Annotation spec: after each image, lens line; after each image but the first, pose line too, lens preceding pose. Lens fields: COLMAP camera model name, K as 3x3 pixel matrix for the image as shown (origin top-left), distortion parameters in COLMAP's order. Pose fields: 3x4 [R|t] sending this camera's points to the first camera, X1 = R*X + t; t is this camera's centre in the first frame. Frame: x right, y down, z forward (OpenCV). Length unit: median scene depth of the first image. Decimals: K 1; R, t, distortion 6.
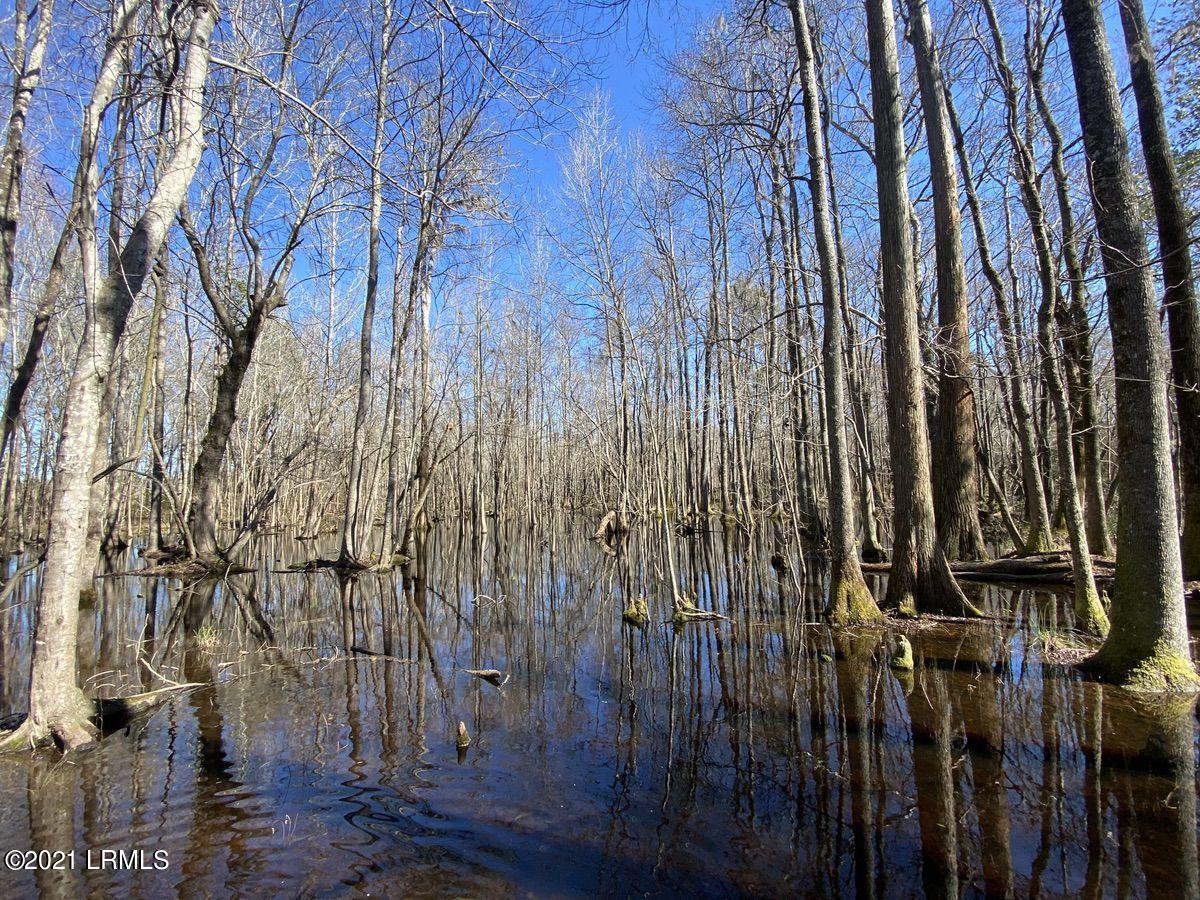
lens RADIAL K [[493.3, 0, 601.2], [0, 493.3, 450.4], [0, 0, 1]] dist [-0.027092, -0.002492]
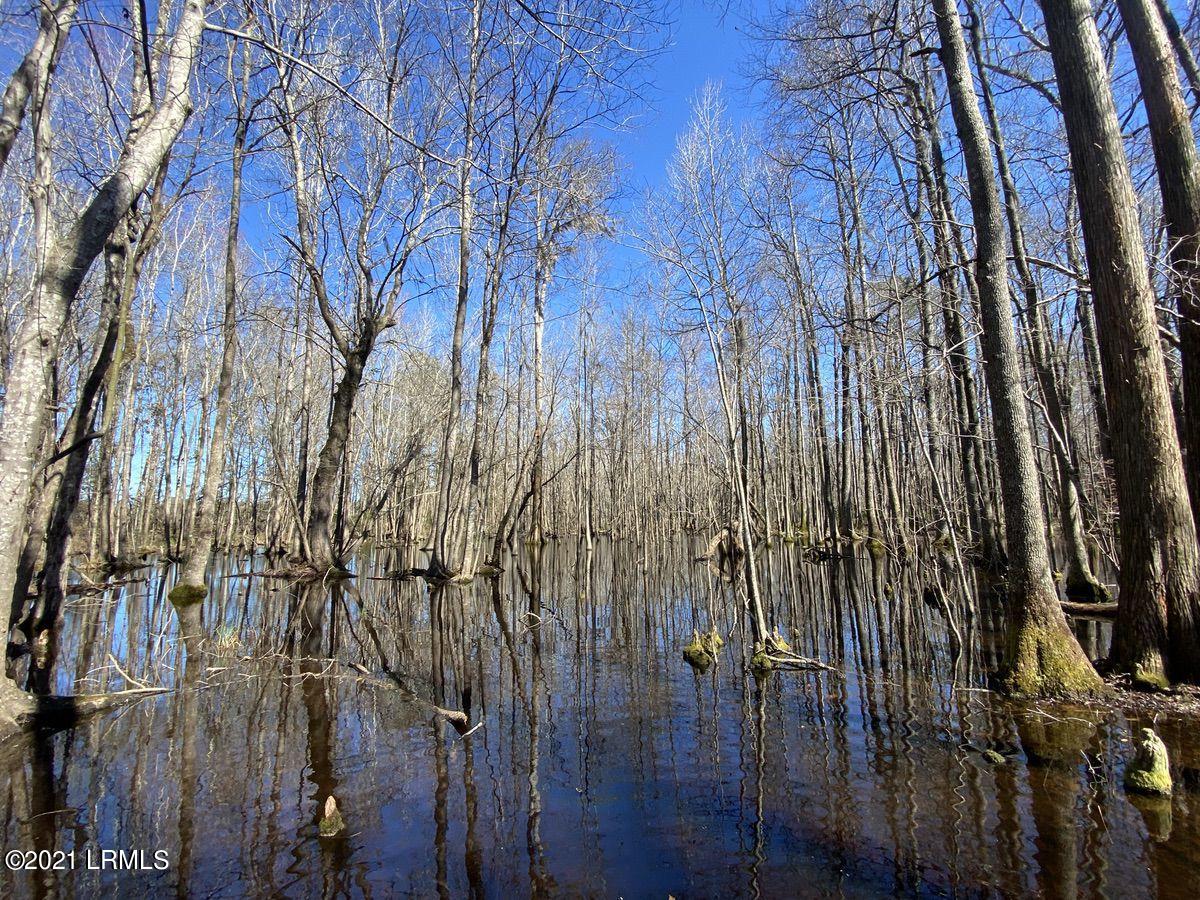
lens RADIAL K [[493.3, 0, 595.4], [0, 493.3, 448.8], [0, 0, 1]] dist [-0.027092, -0.002492]
pose [[0.961947, -0.023696, -0.272205, 0.120281], [0.009995, 0.998617, -0.051610, 0.061358], [0.273052, 0.046926, 0.960854, 0.223691]]
